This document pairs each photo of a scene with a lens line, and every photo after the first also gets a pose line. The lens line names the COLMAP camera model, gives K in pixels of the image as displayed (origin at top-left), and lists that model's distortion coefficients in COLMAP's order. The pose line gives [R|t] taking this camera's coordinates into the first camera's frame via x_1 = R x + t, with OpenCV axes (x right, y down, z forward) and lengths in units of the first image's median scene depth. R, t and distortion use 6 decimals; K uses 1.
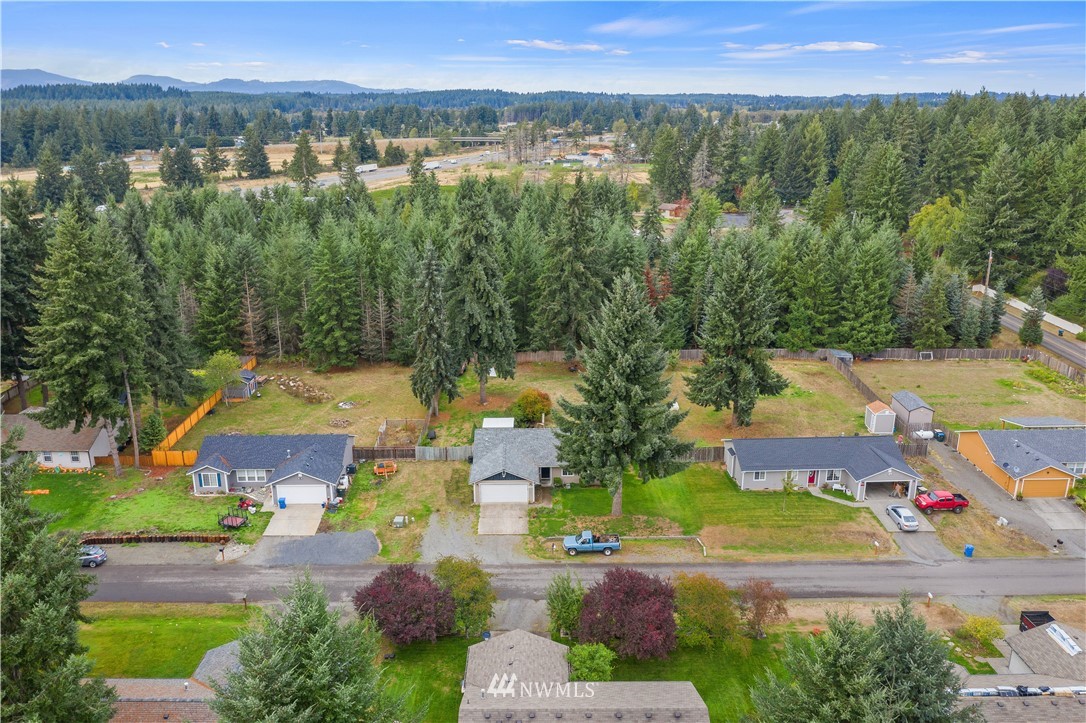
lens RADIAL K [[857.3, 0, 543.0], [0, 857.3, 361.5], [0, 0, 1]] dist [-0.024744, 0.006206]
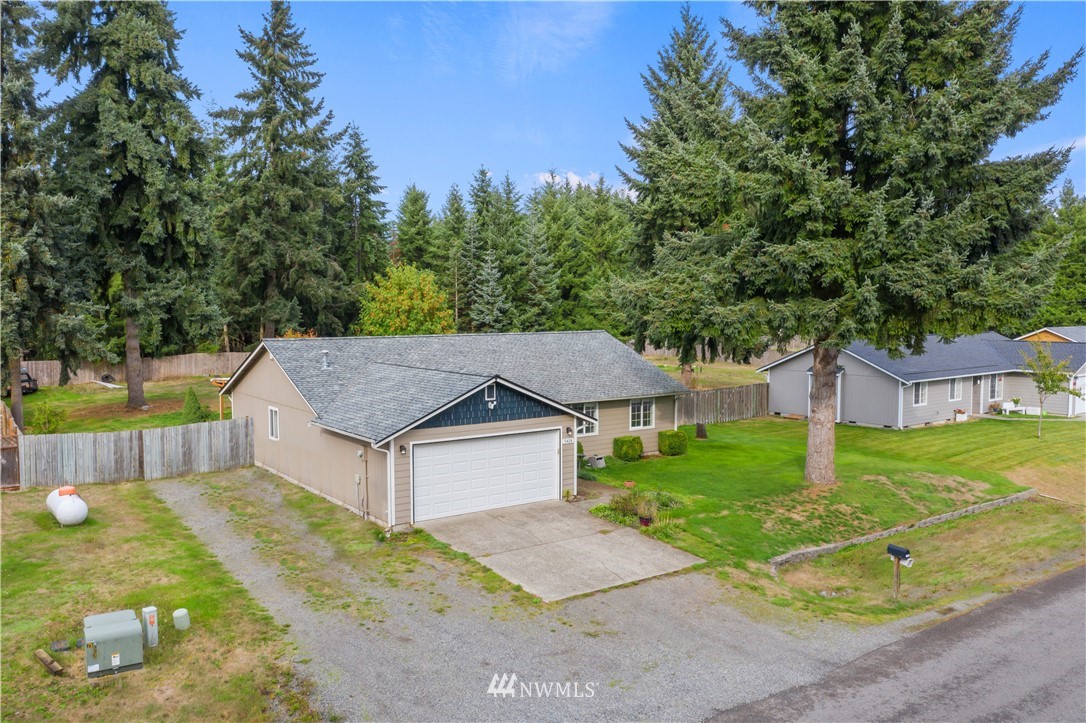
lens RADIAL K [[857.3, 0, 543.0], [0, 857.3, 361.5], [0, 0, 1]] dist [-0.024744, 0.006206]
pose [[0.823676, -0.042660, 0.565454, -0.179286], [0.169284, 0.970194, -0.173395, 0.165468], [-0.541203, 0.238544, 0.806347, 0.746776]]
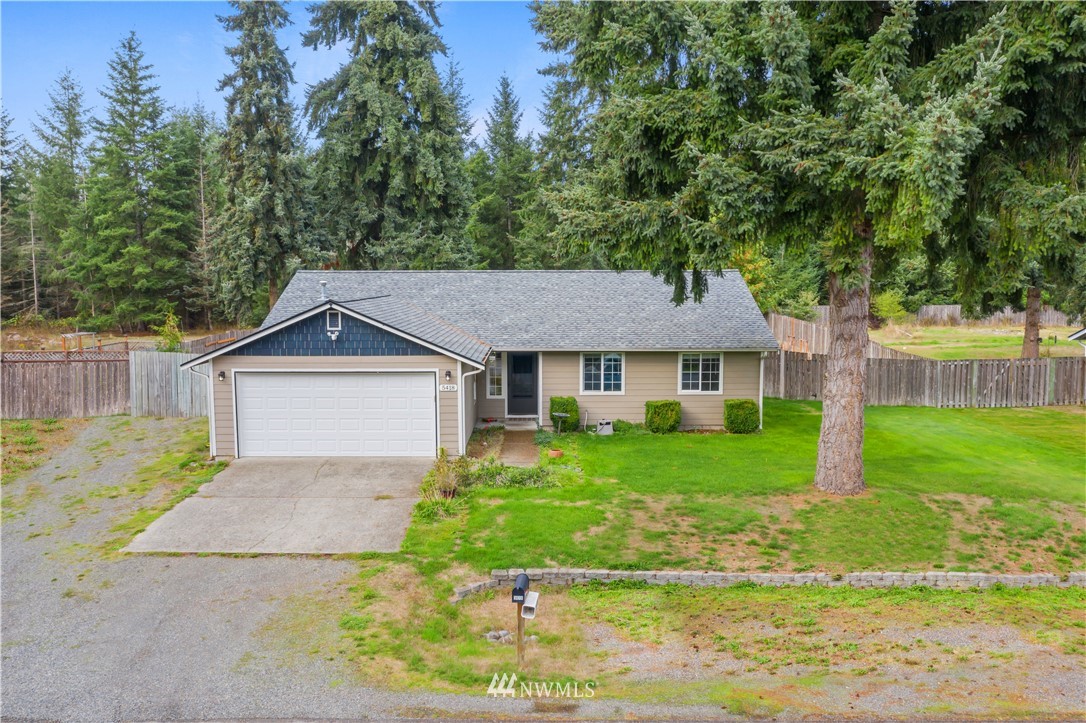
lens RADIAL K [[857.3, 0, 543.0], [0, 857.3, 361.5], [0, 0, 1]] dist [-0.024744, 0.006206]
pose [[0.999709, -0.003261, -0.023883, 0.017031], [-0.001499, 0.980479, -0.196616, 0.181468], [0.024058, 0.196595, 0.980190, 0.750759]]
